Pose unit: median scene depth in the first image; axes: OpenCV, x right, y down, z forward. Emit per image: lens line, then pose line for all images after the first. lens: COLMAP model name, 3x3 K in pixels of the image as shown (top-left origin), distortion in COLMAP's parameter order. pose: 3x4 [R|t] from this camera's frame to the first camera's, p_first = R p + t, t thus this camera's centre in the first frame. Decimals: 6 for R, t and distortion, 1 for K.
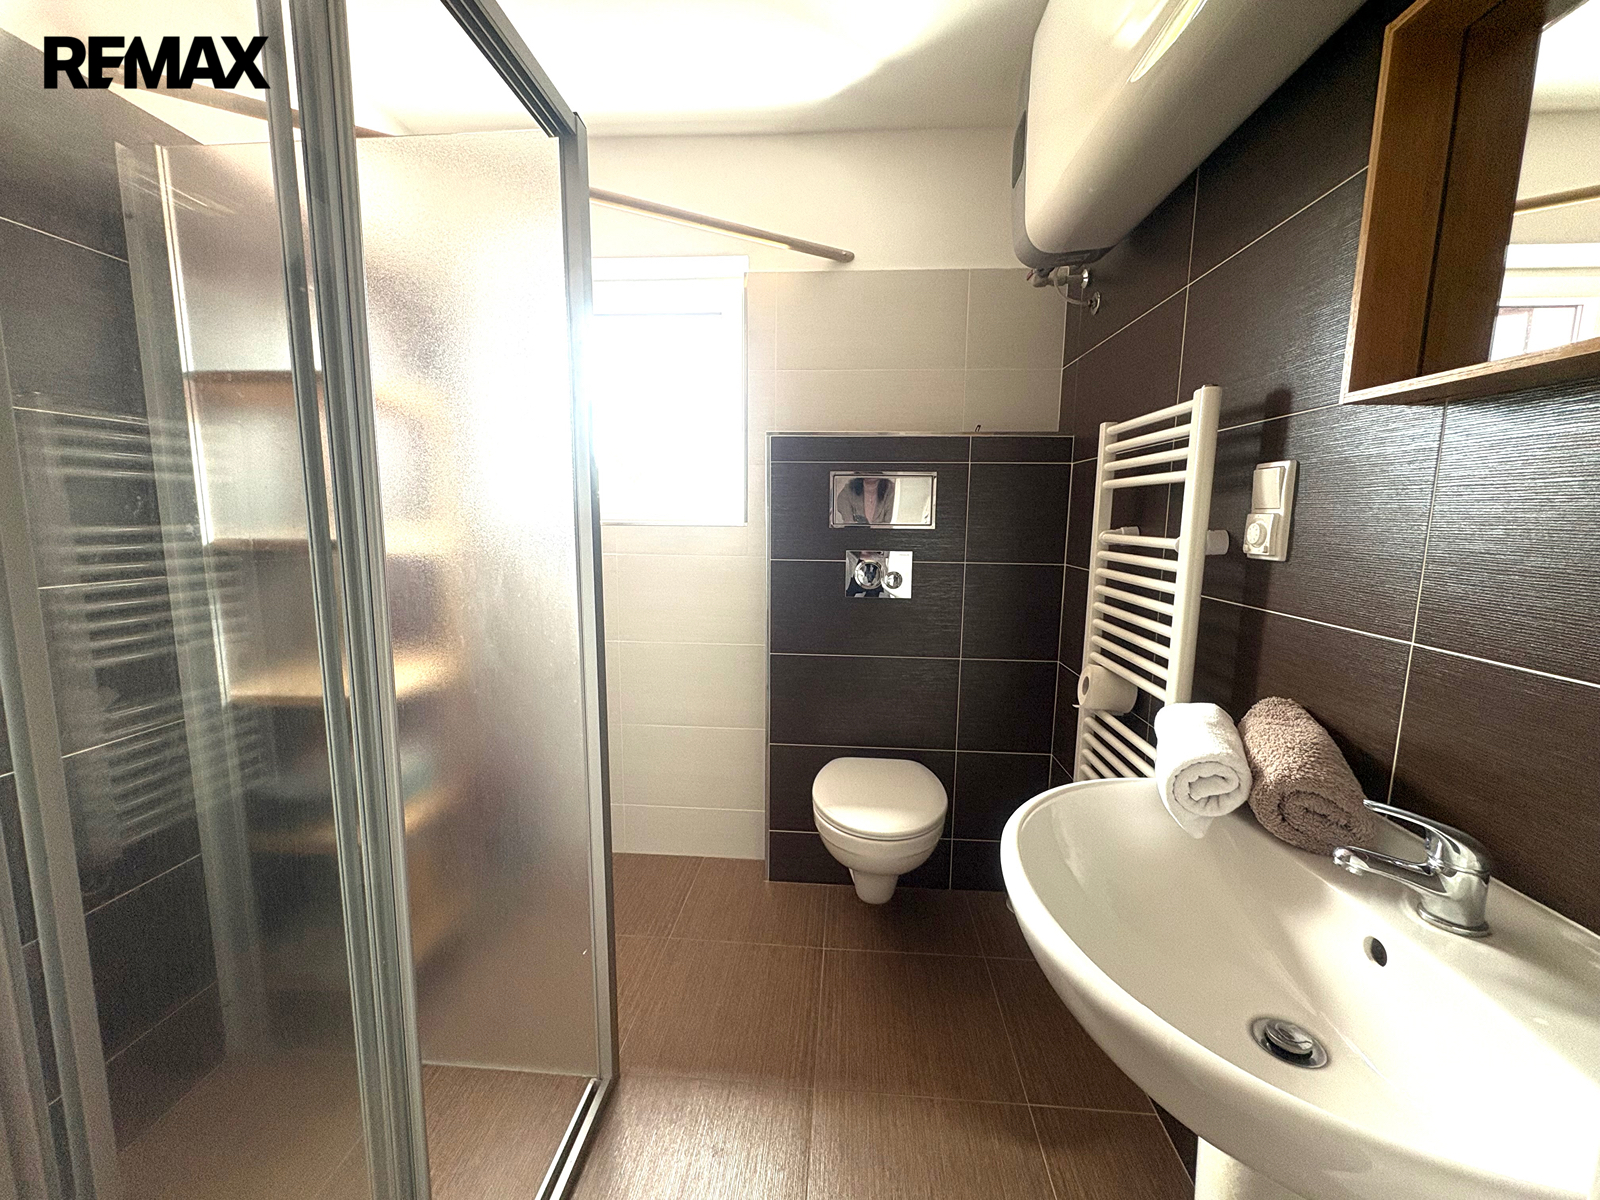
lens RADIAL K [[637.2, 0, 794.9], [0, 637.2, 600.1], [0, 0, 1]] dist [-0.000503, -0.000012]
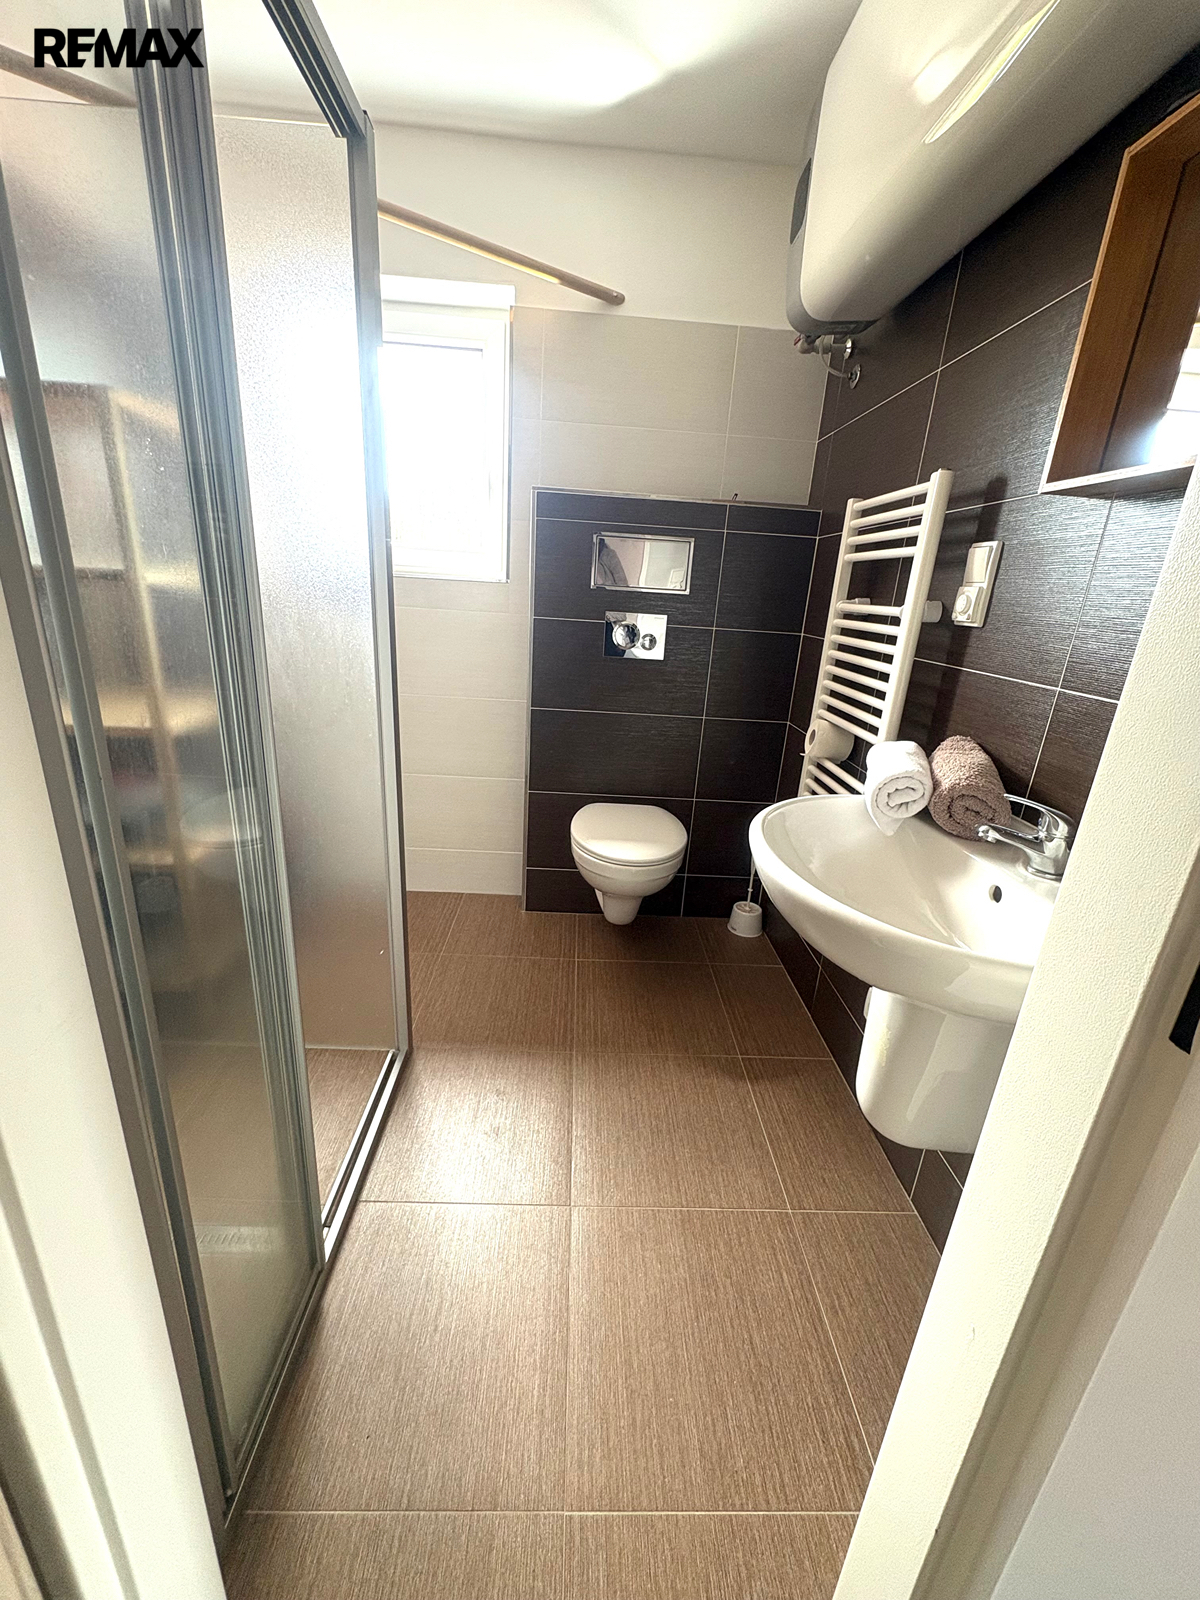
lens RADIAL K [[637.2, 0, 598.2], [0, 637.2, 798.1], [0, 0, 1]] dist [-0.000503, -0.000012]
pose [[0.992570, 0.013737, 0.120900, -0.086313], [-0.036150, 0.982035, 0.185206, 0.048165], [-0.116184, -0.188200, 0.975234, -0.138469]]
